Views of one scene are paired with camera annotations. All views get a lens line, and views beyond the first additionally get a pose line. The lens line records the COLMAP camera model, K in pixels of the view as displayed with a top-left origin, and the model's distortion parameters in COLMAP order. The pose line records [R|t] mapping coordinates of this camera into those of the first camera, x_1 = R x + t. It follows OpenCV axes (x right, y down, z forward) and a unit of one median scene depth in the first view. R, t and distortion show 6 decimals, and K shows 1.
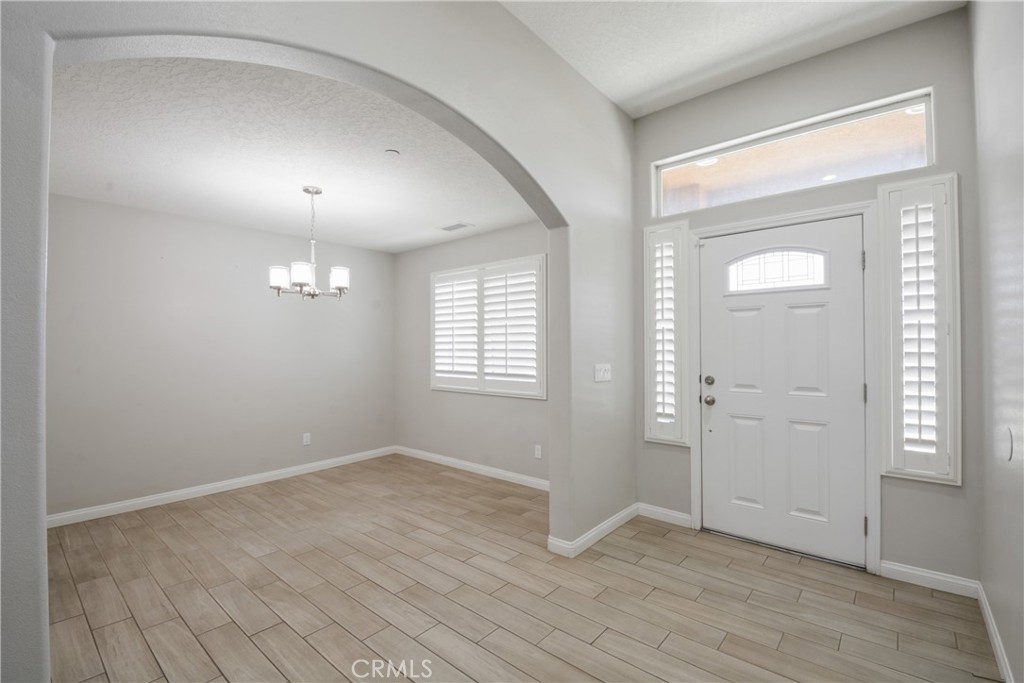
lens RADIAL K [[452.0, 0, 515.8], [0, 452.0, 343.8], [0, 0, 1]] dist [-0.010999, -0.007778]
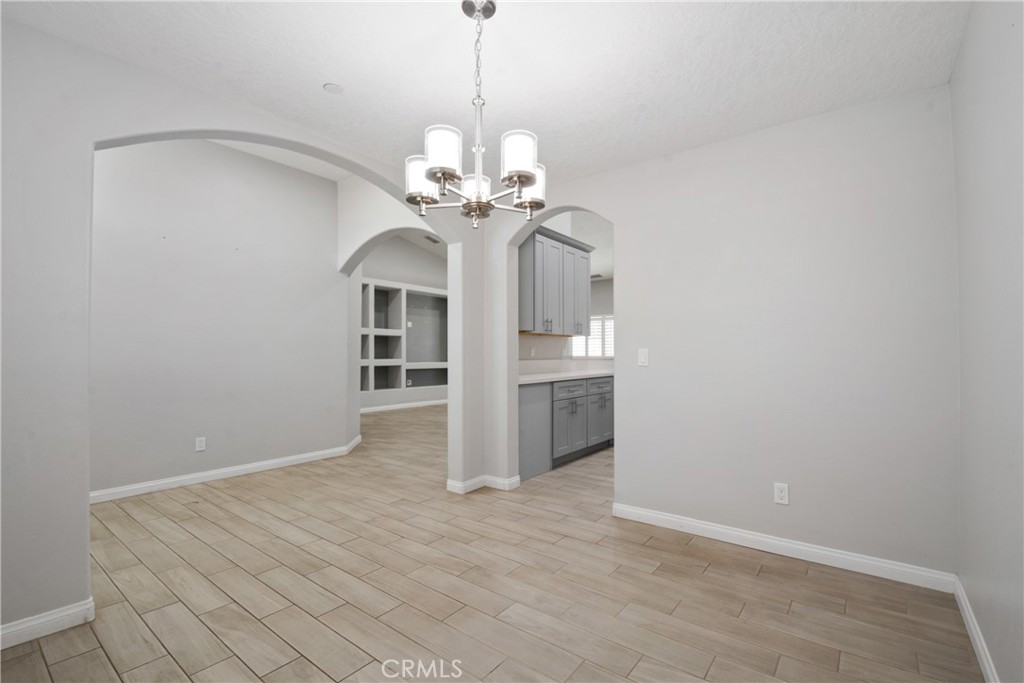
lens RADIAL K [[452.0, 0, 516.0], [0, 452.0, 343.4], [0, 0, 1]] dist [-0.010999, -0.007778]
pose [[-0.998416, 0.005507, -0.055991, -0.590356], [0.006292, 0.999884, -0.013850, 0.064882], [0.055908, -0.014181, -0.998335, 1.908095]]
